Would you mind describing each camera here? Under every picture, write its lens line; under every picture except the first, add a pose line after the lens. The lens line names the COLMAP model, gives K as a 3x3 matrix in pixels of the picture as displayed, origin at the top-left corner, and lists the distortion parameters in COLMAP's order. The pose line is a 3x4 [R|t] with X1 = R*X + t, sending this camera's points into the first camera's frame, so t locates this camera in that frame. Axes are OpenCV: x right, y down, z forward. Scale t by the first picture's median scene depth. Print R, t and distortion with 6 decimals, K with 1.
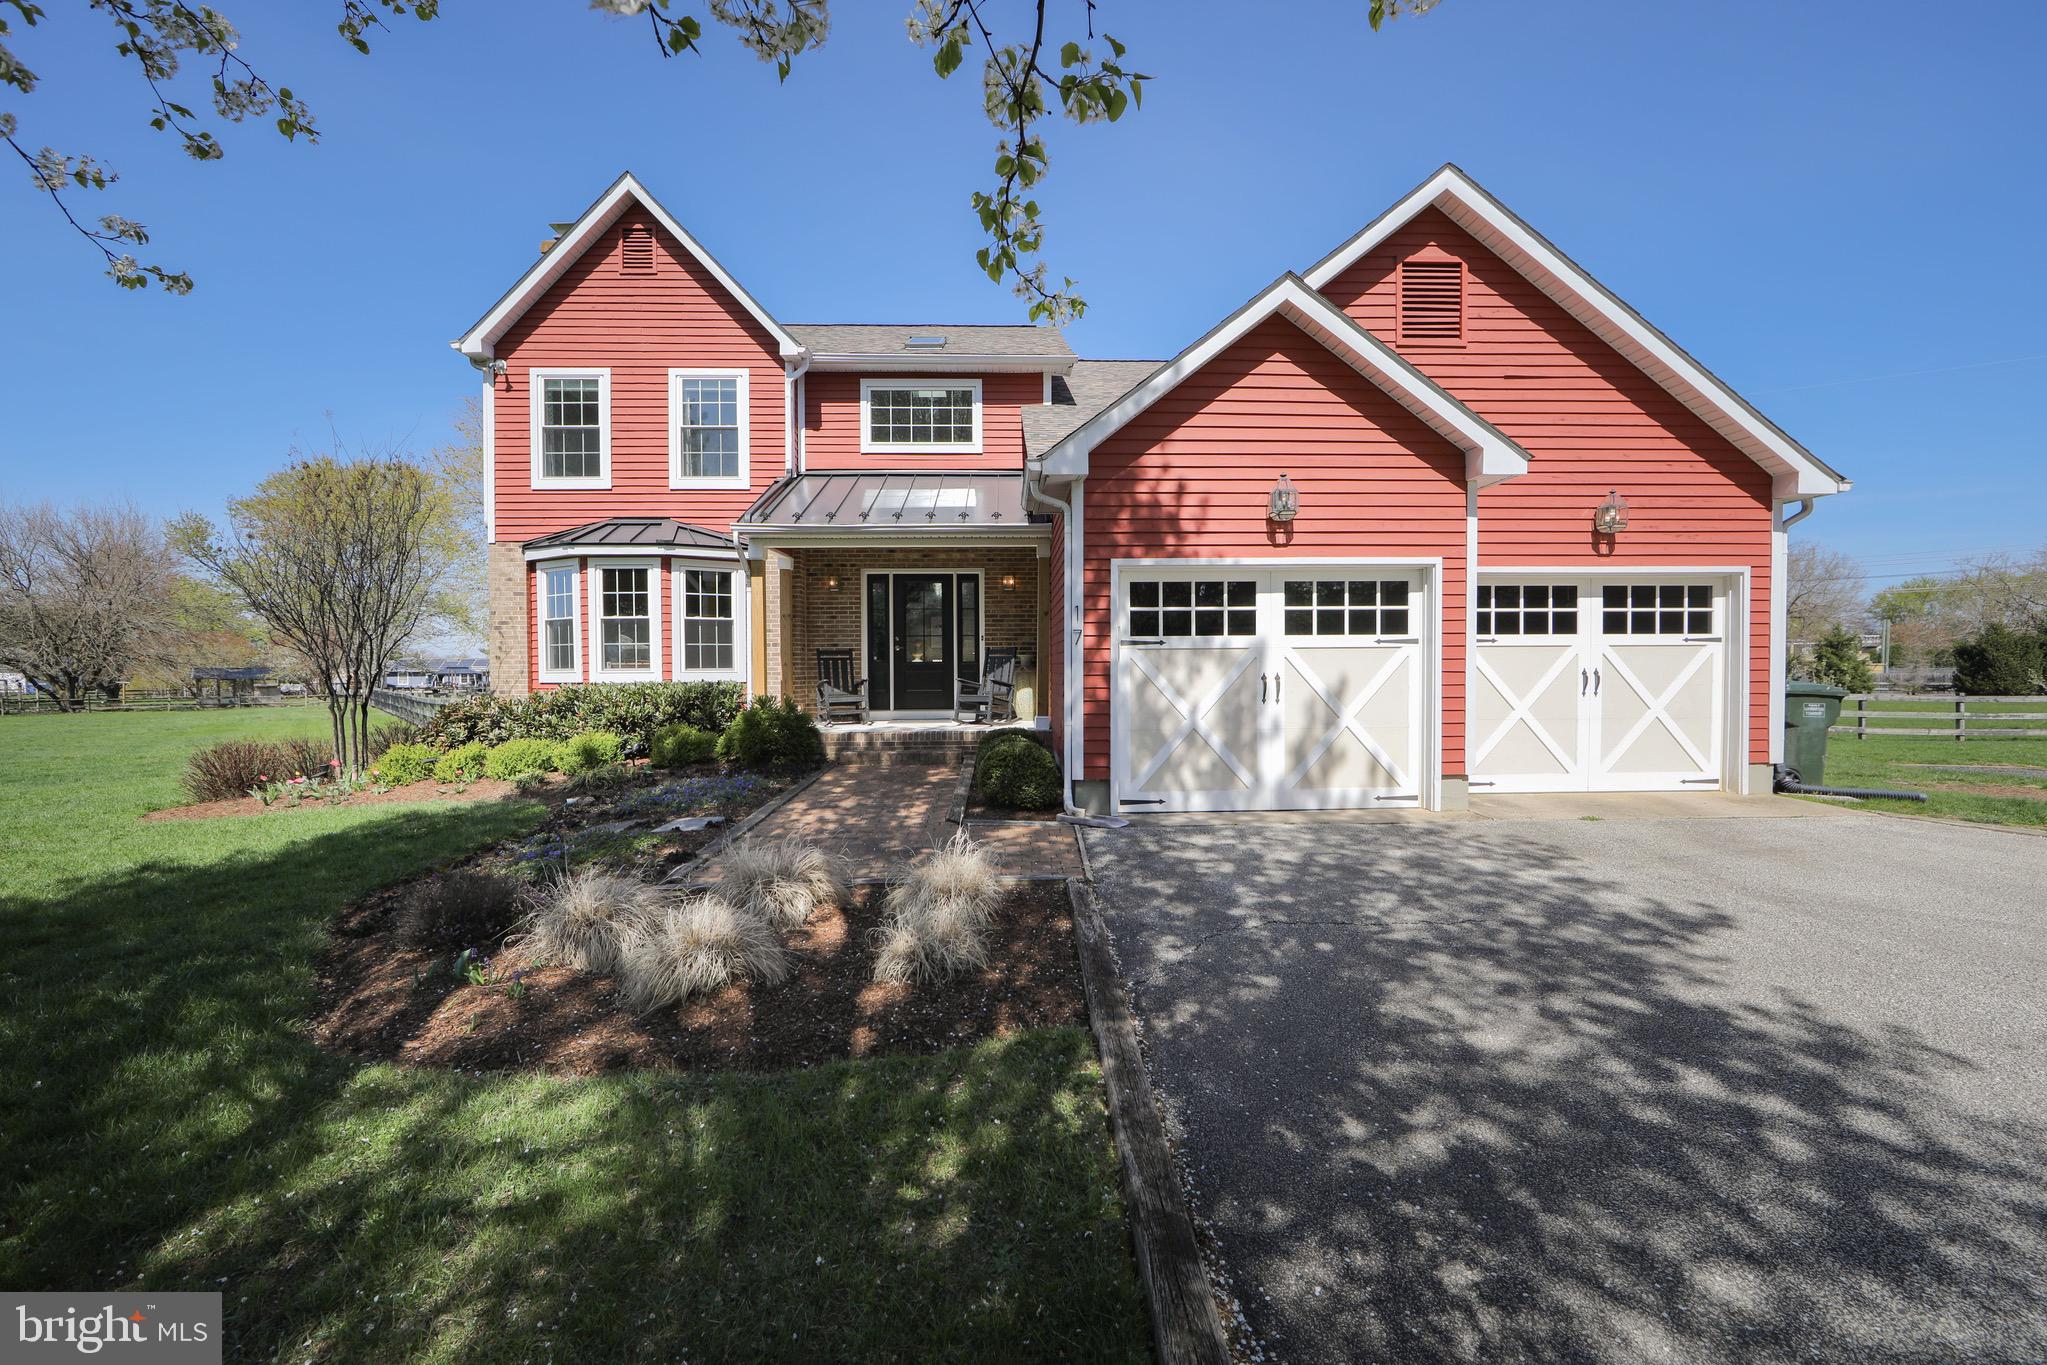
lens RADIAL K [[815.9, 0, 1019.8], [0, 815.9, 691.3], [0, 0, 1]] dist [-0.012107, 0.001540]
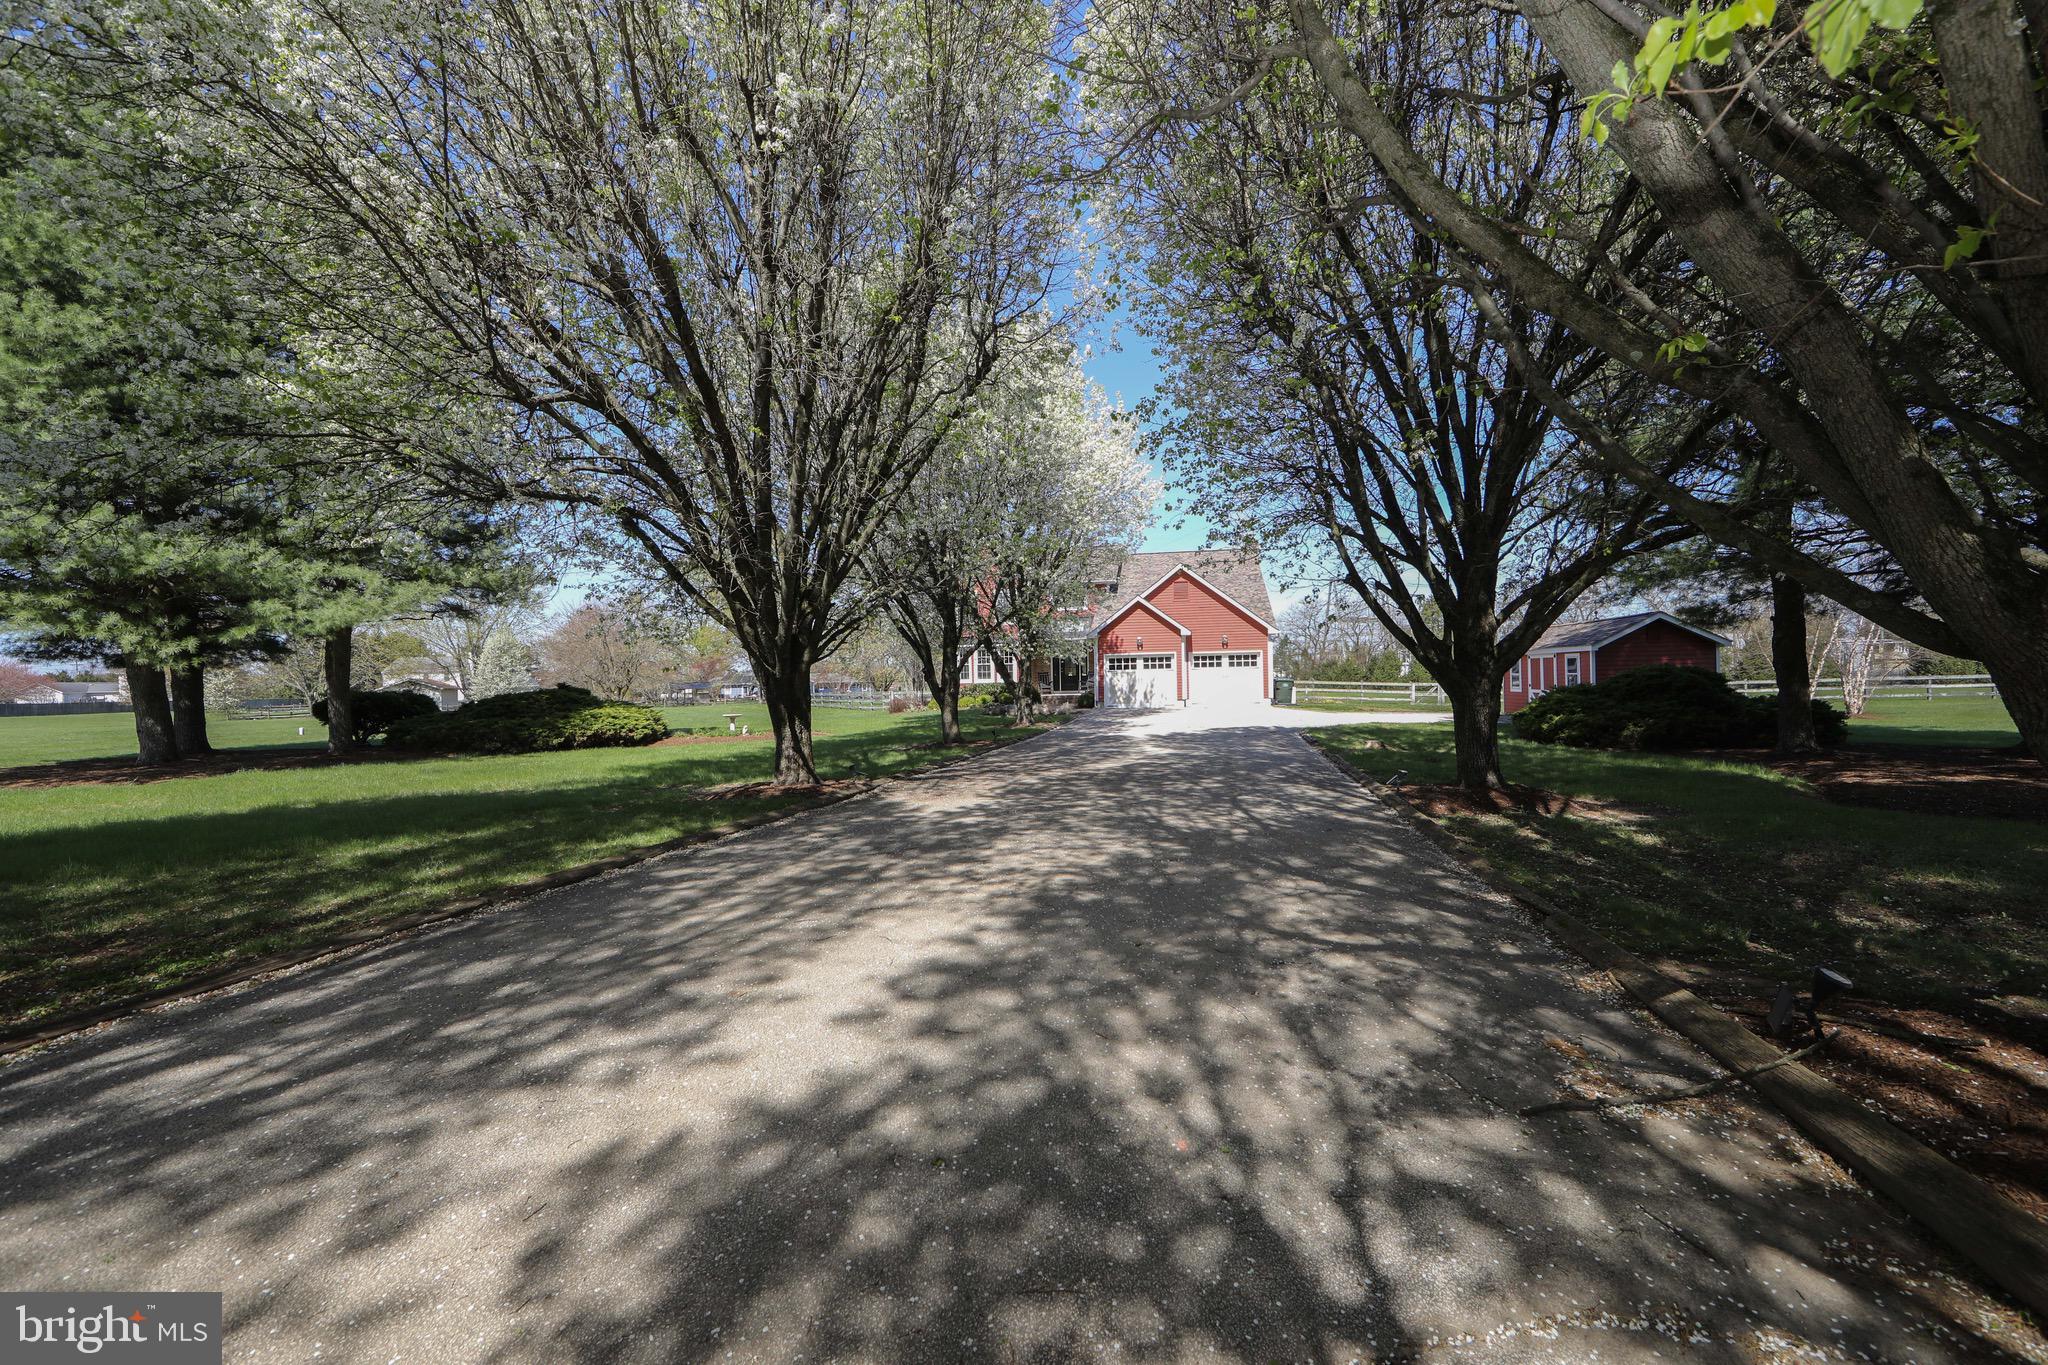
lens RADIAL K [[816.3, 0, 1027.7], [0, 816.3, 676.4], [0, 0, 1]] dist [-0.012107, 0.001540]
pose [[0.976522, -0.014647, -0.214921, 0.478842], [0.008572, 0.999538, -0.029171, 0.070197], [0.215249, 0.026643, 0.976196, -2.543315]]
